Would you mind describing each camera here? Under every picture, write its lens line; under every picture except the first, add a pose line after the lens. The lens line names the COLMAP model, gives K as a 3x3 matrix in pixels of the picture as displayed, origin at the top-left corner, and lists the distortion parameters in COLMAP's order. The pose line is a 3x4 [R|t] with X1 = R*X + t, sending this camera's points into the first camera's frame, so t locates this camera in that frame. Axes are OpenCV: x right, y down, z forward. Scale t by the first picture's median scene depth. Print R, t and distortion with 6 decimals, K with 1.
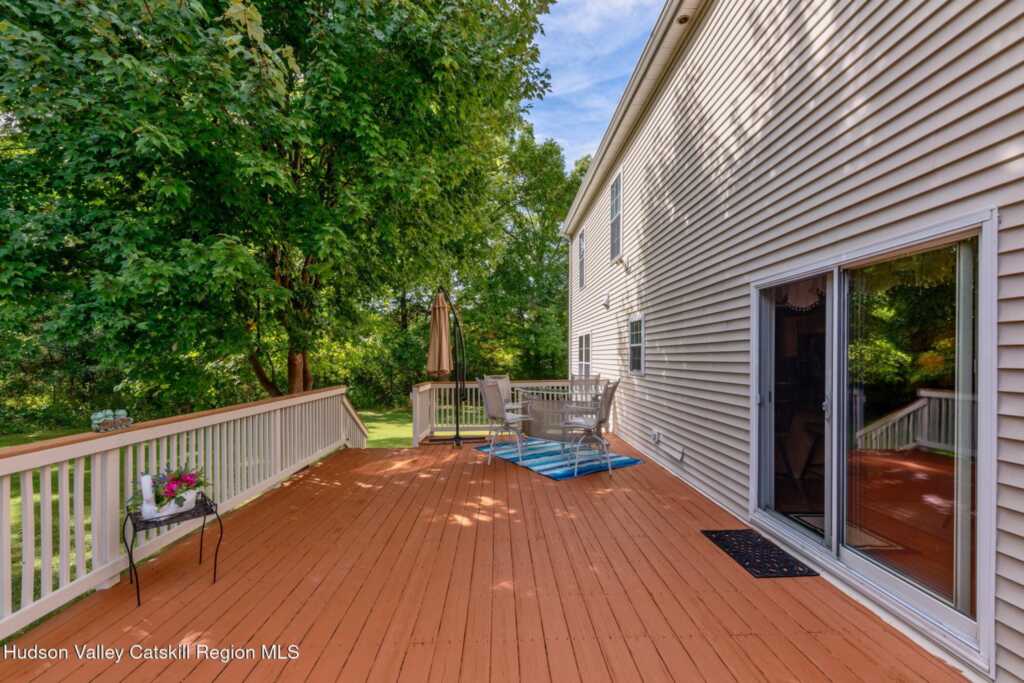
lens RADIAL K [[422.2, 0, 508.1], [0, 422.2, 353.8], [0, 0, 1]] dist [-0.000895, 0.000036]
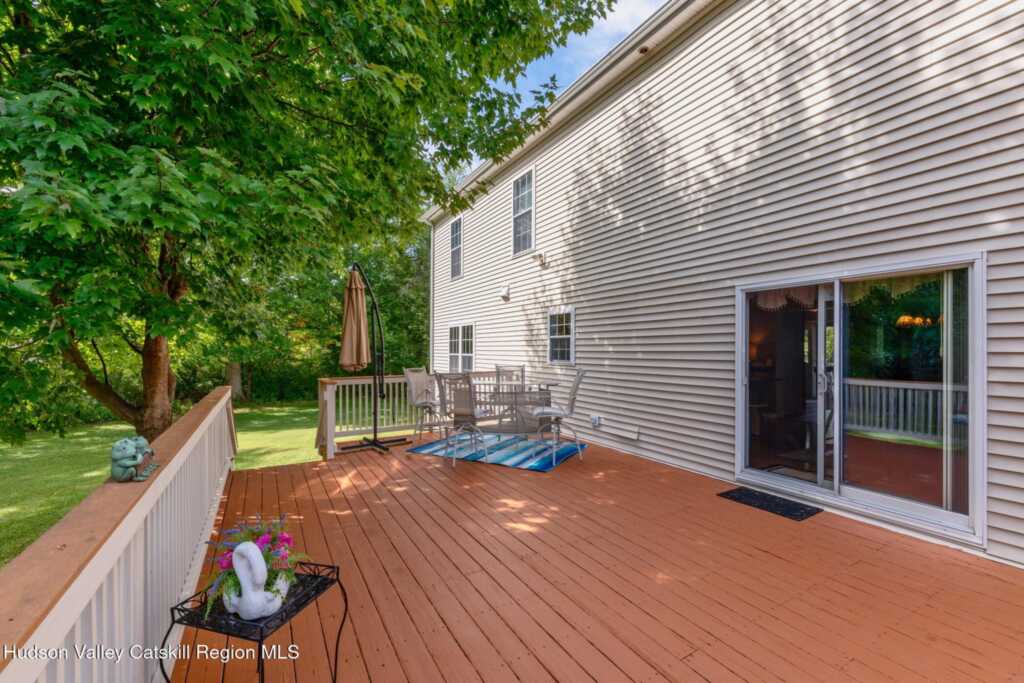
lens RADIAL K [[426.1, 0, 512.3], [0, 426.1, 345.3], [0, 0, 1]] dist [0.002314, 0.000034]
pose [[0.875317, 0.007532, 0.483491, -0.451191], [-0.005655, 0.999970, -0.005340, 0.010191], [-0.483517, 0.001940, 0.875333, 0.172080]]
